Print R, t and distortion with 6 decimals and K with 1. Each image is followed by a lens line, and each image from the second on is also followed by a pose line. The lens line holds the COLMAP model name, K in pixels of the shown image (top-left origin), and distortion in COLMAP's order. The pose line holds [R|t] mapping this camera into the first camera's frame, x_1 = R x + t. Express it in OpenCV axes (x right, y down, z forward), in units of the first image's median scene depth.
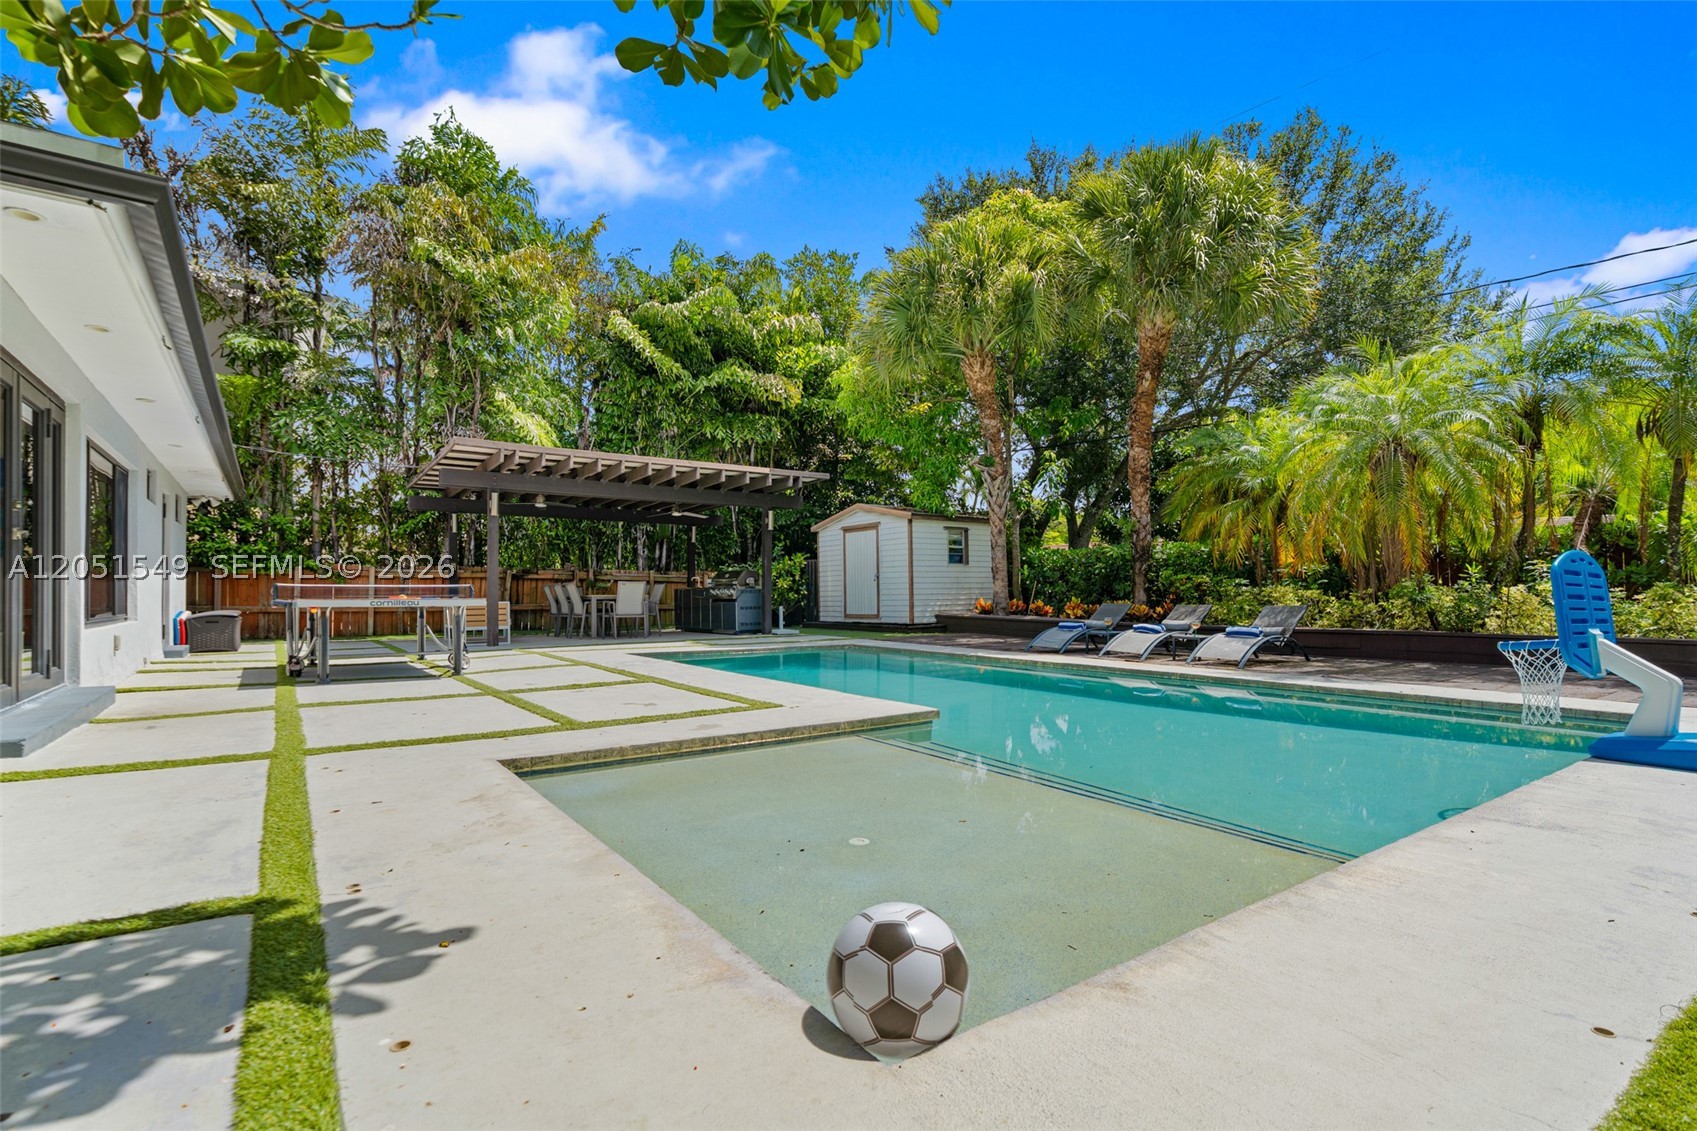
lens RADIAL K [[813.9, 0, 848.5], [0, 813.9, 565.5], [0, 0, 1]] dist [0.002798, 0.000487]
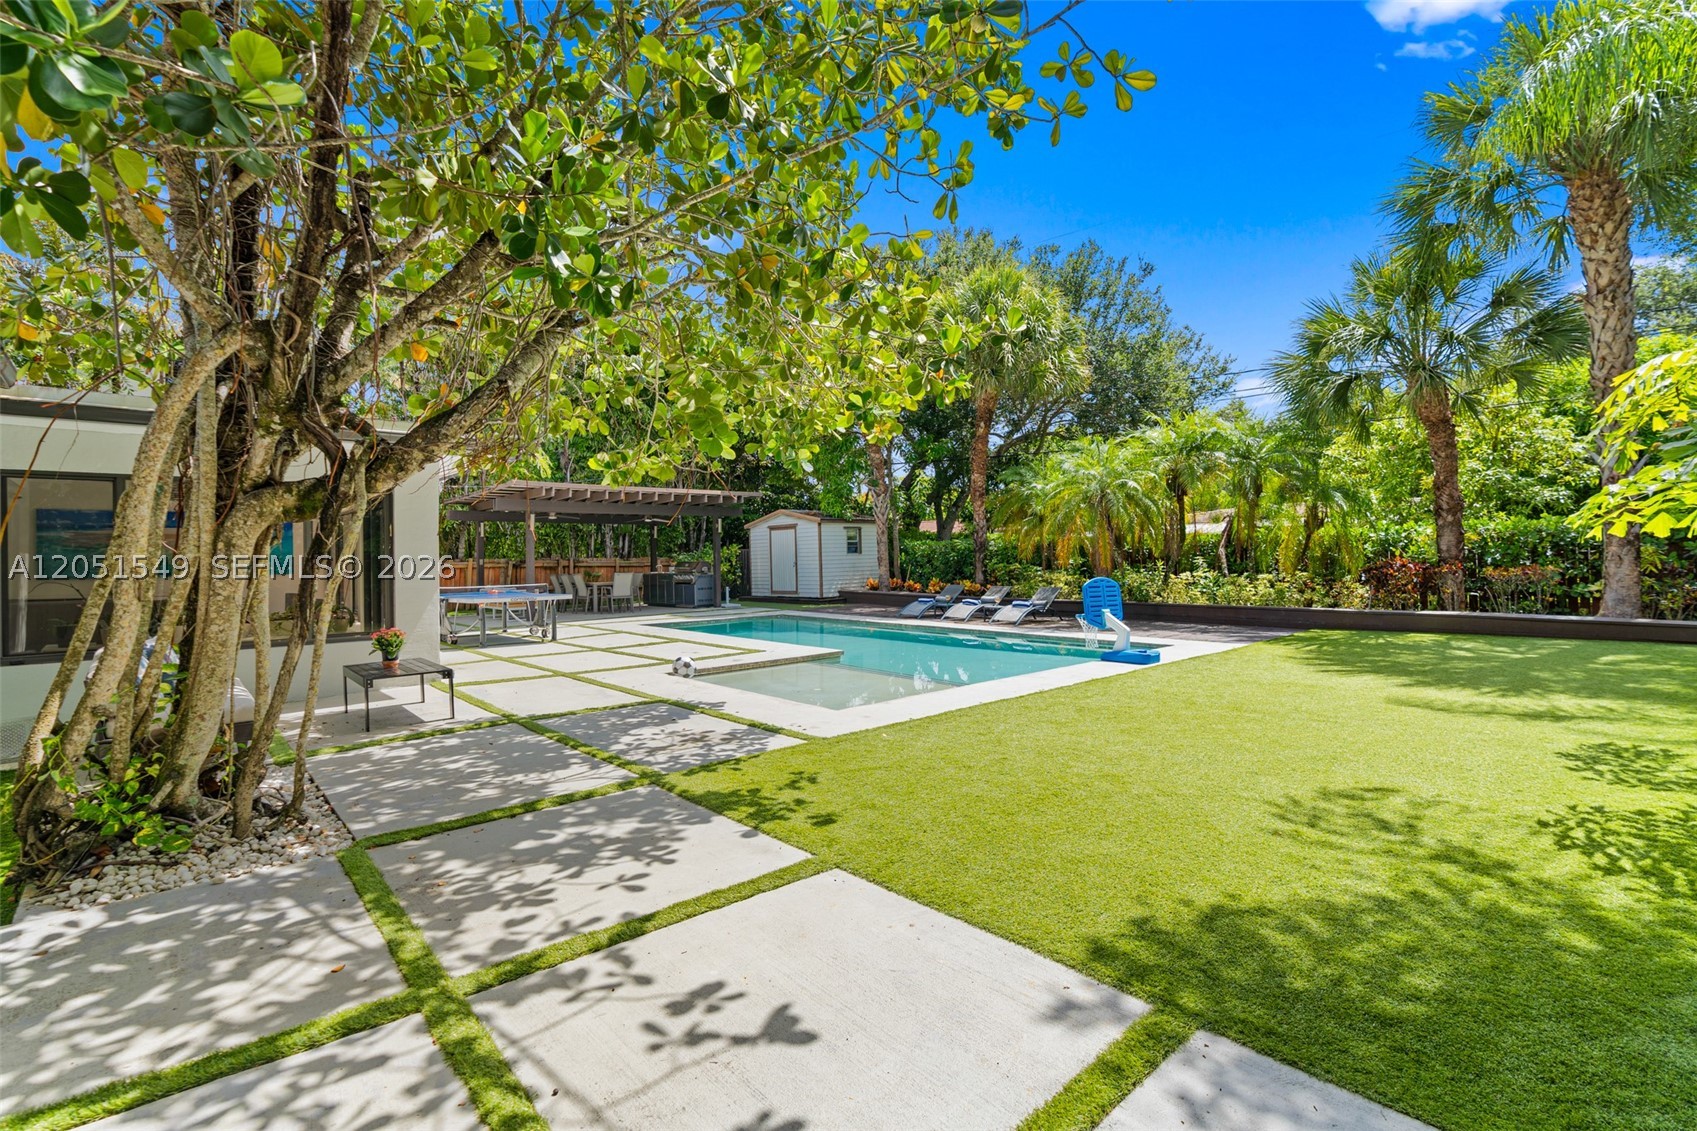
lens RADIAL K [[794.1, 0, 845.5], [0, 794.1, 544.5], [0, 0, 1]] dist [-0.000998, -0.000072]
pose [[0.992599, -0.009962, 0.121032, -0.046486], [0.007566, 0.999767, 0.020233, -0.048277], [-0.121205, -0.019167, 0.992442, -0.364376]]
